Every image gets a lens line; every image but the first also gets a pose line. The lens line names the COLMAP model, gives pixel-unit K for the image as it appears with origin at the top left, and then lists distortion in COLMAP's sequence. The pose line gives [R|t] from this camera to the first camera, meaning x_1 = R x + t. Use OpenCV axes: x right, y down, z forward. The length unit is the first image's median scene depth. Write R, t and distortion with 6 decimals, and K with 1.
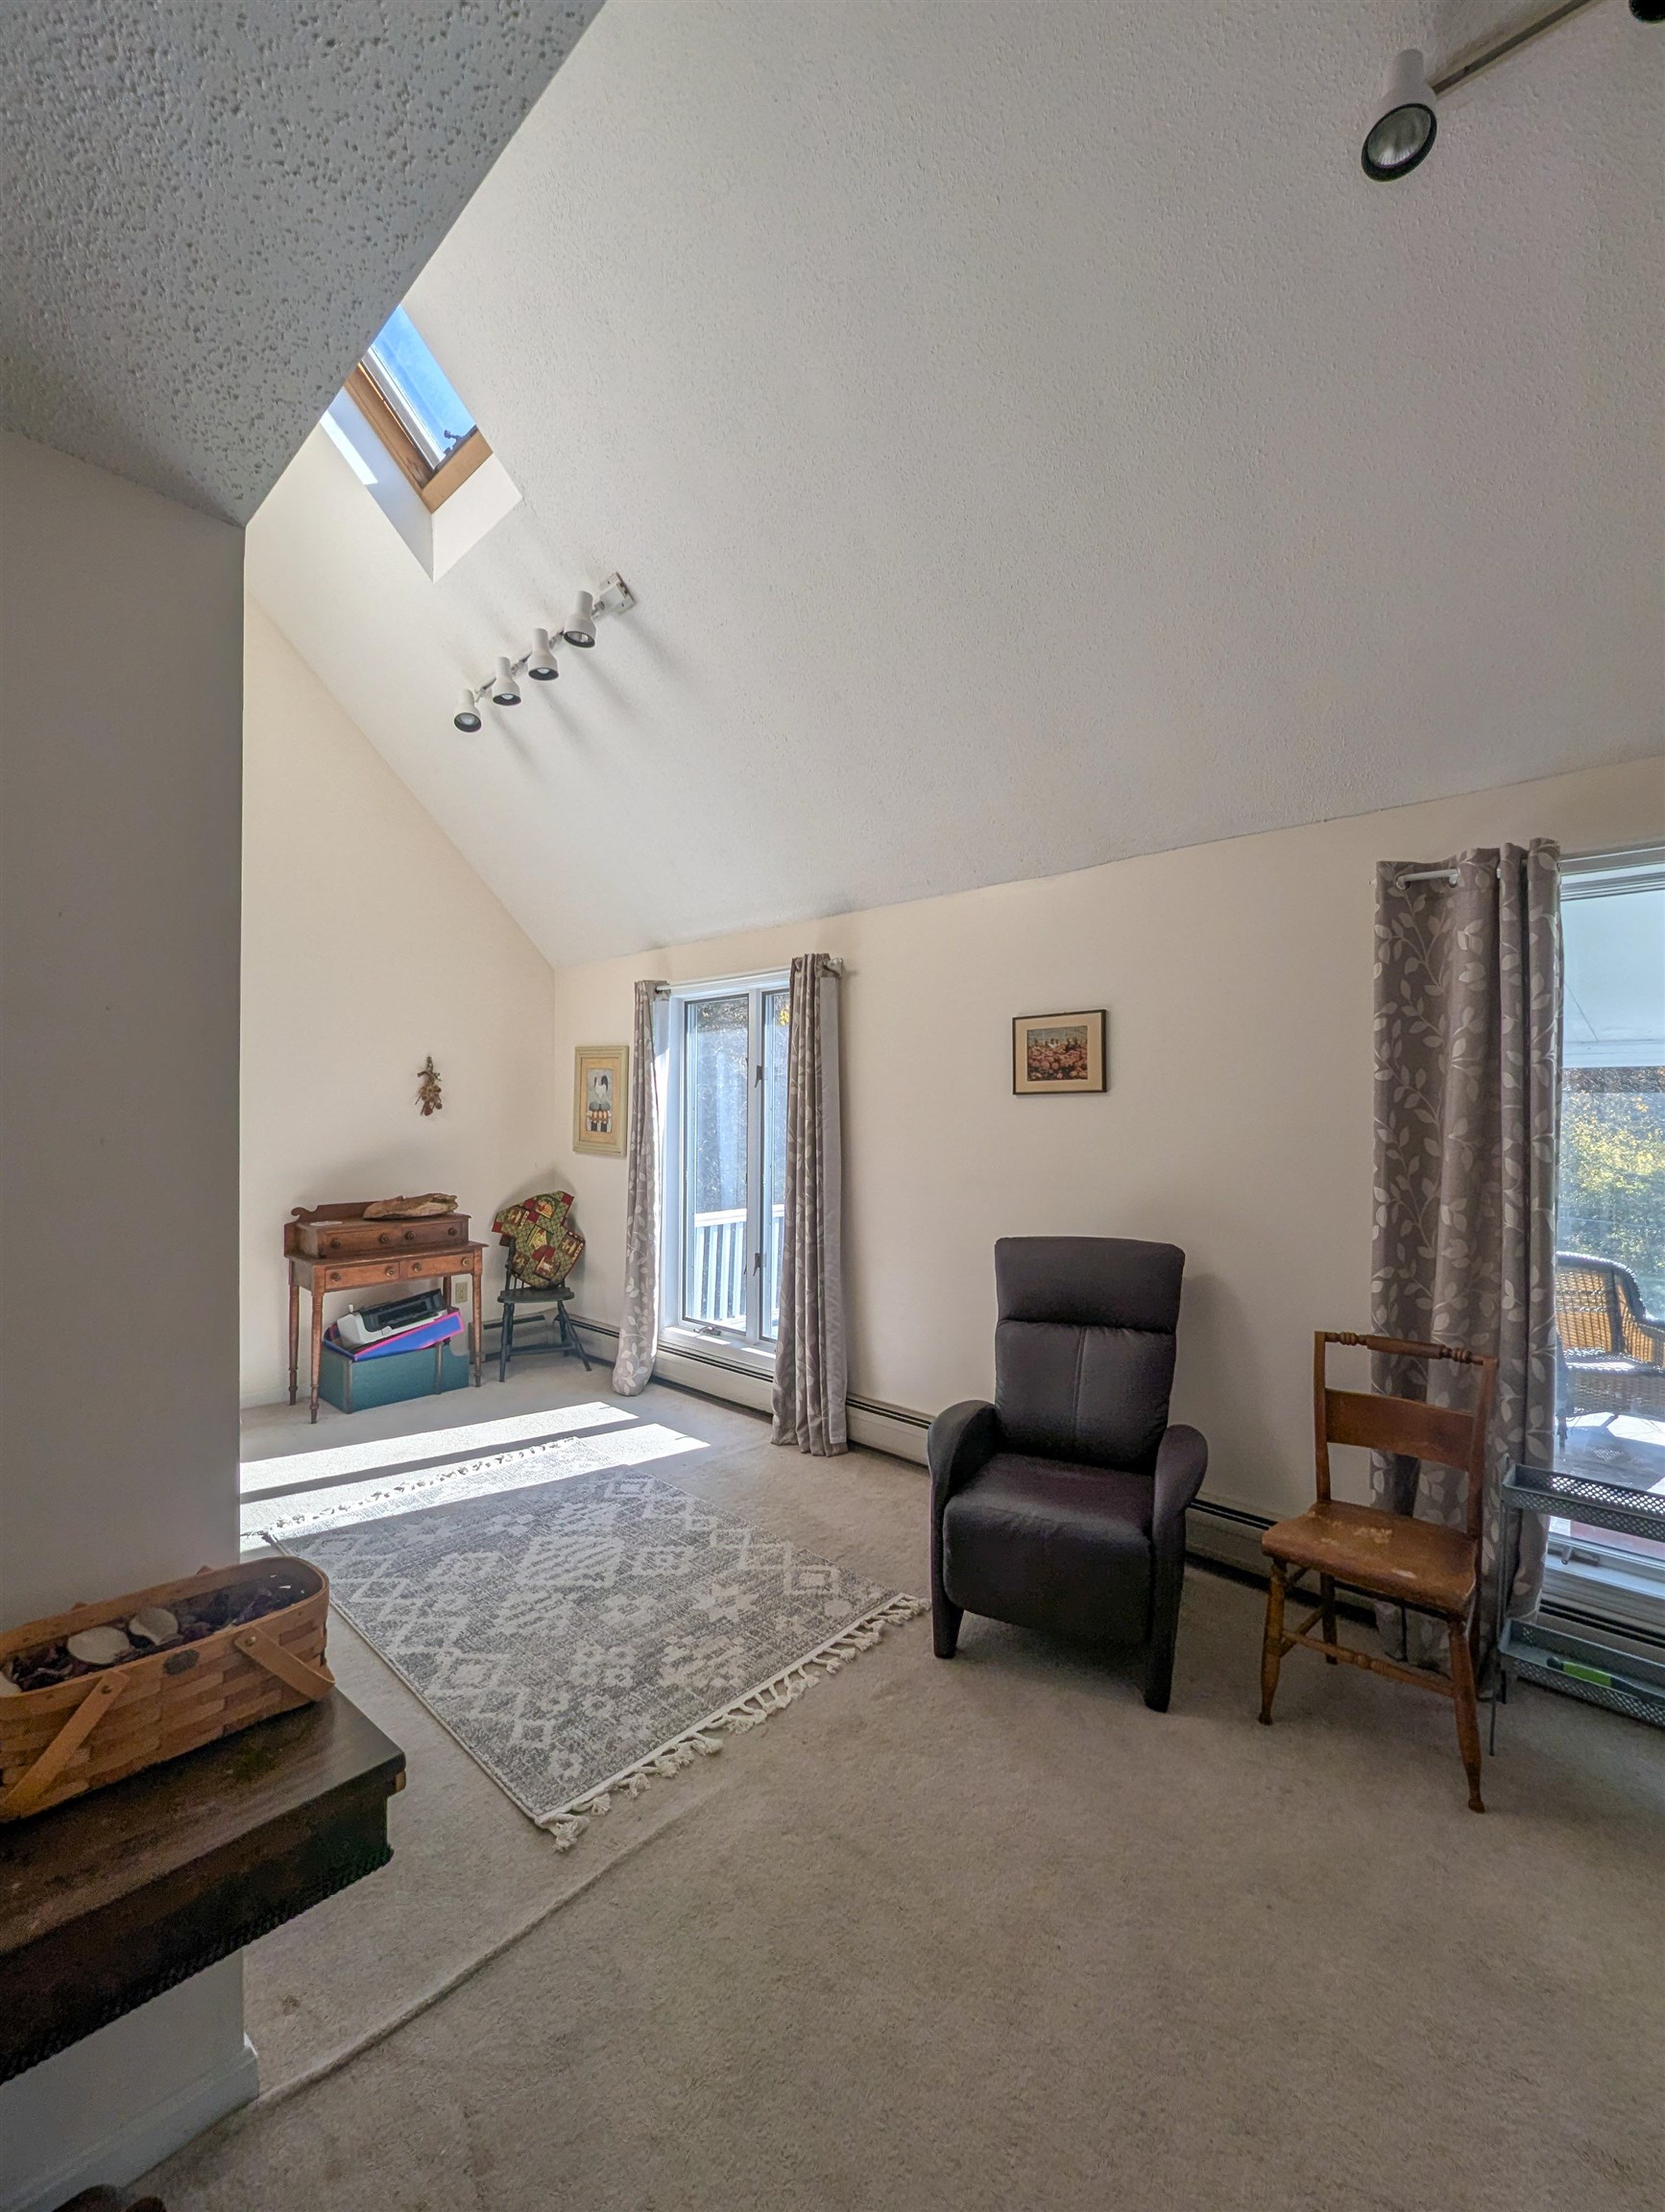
lens RADIAL K [[921.0, 0, 819.8], [0, 921.0, 1106.3], [0, 0, 1]] dist [0.005152, -0.003606]
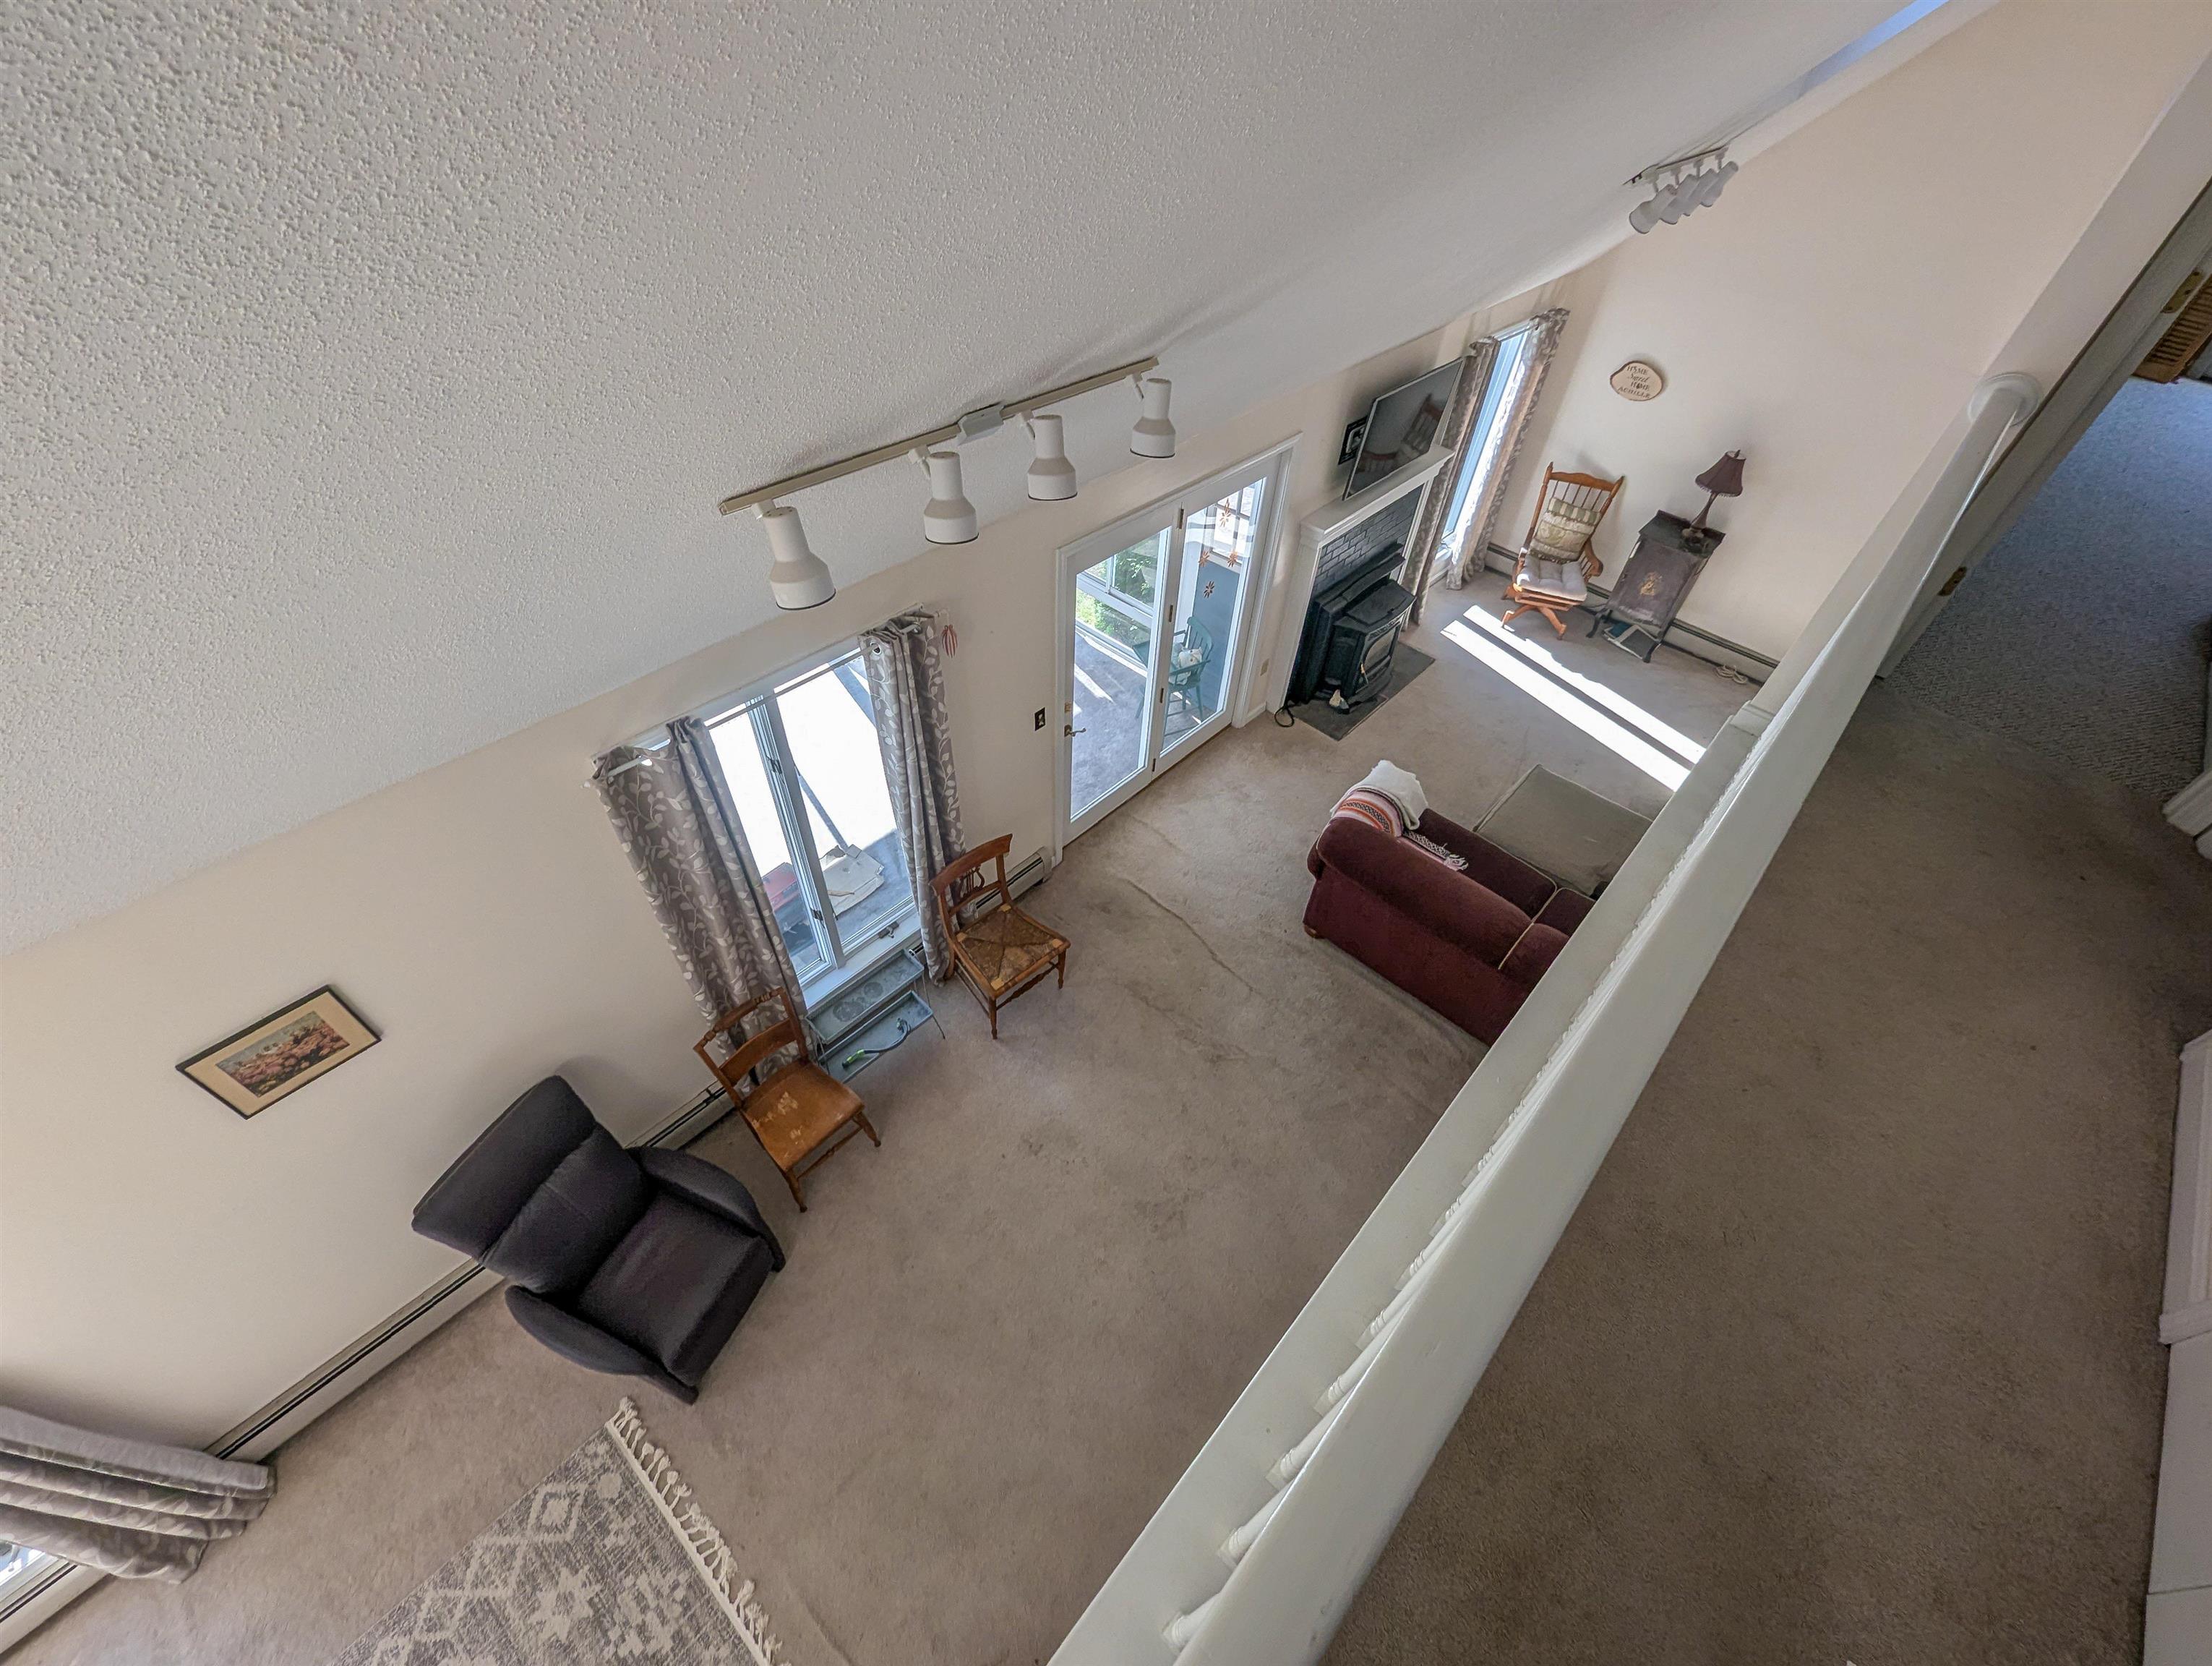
lens RADIAL K [[921.0, 0, 1115.9], [0, 921.0, 845.8], [0, 0, 1]] dist [0.005152, -0.003606]
pose [[-0.016944, -0.731012, 0.682154, -0.233351], [-0.053711, 0.681932, 0.729441, -1.099651], [-0.998413, -0.024280, -0.050818, 0.440802]]
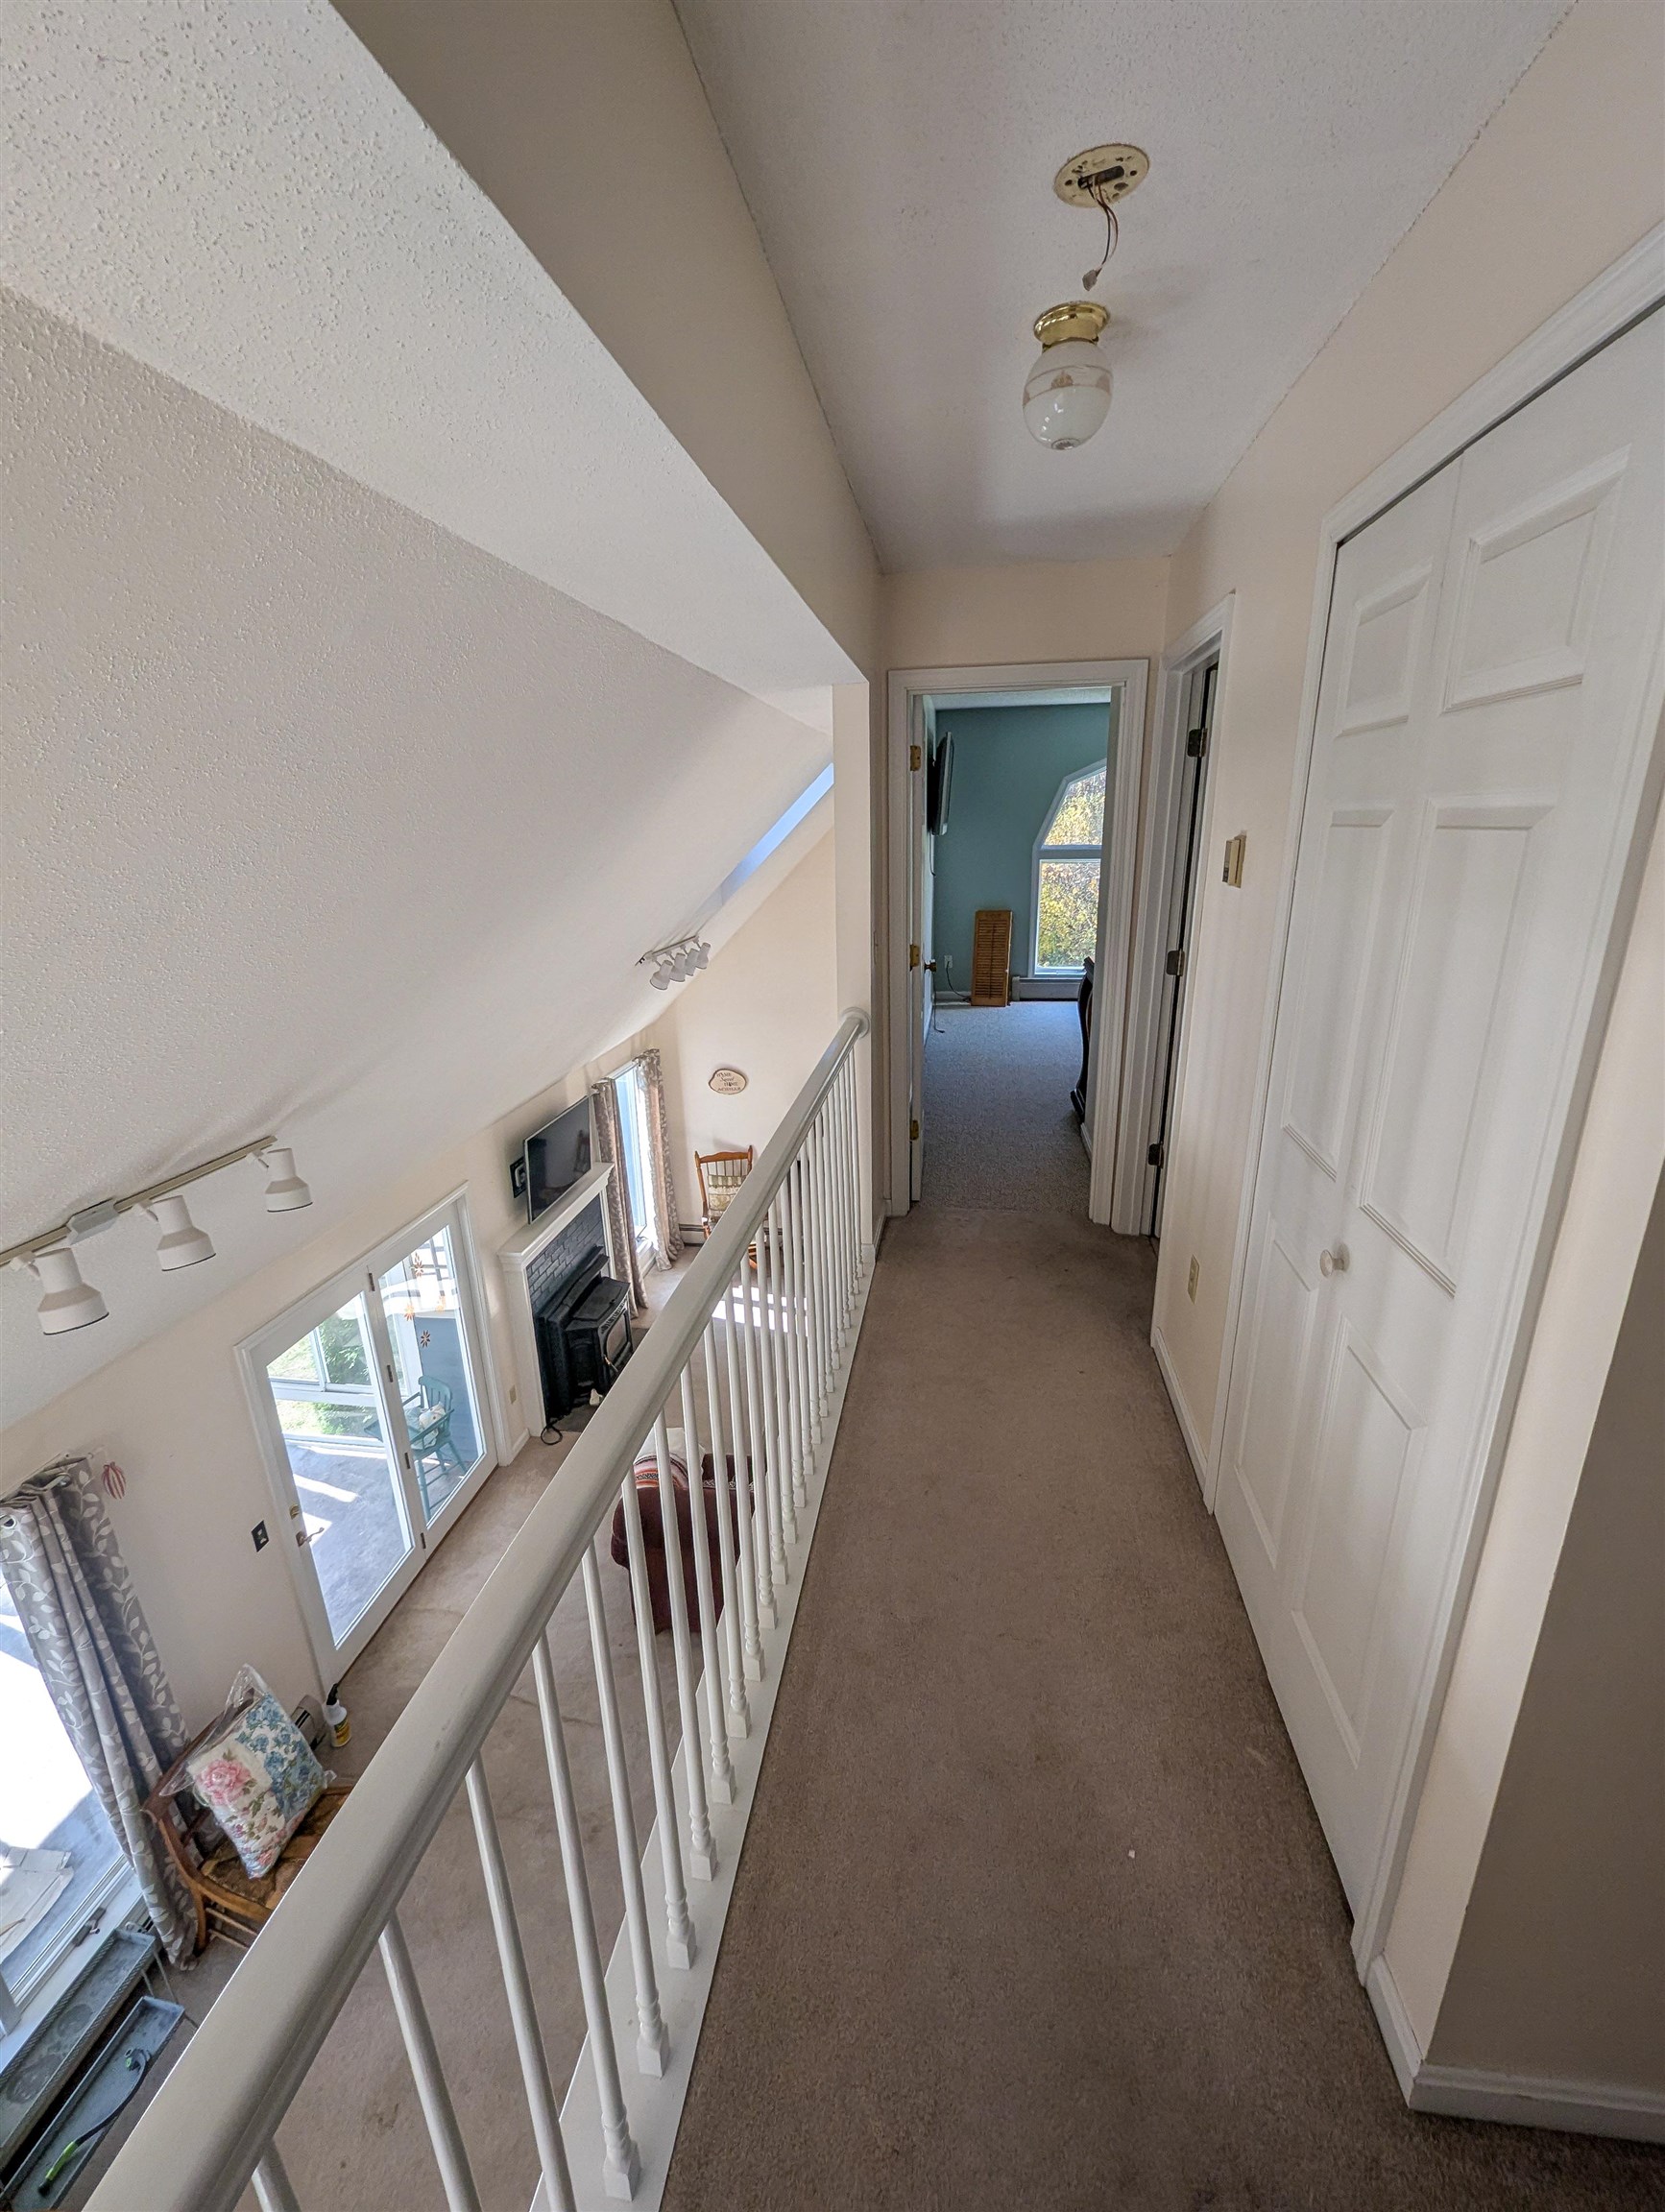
lens RADIAL K [[921.0, 0, 822.1], [0, 921.0, 1114.4], [0, 0, 1]] dist [0.005152, -0.003606]
pose [[-0.562003, -0.243295, 0.790544, -0.453602], [0.023945, 0.950575, 0.309569, -1.104407], [-0.826789, 0.192909, -0.528400, 0.400399]]
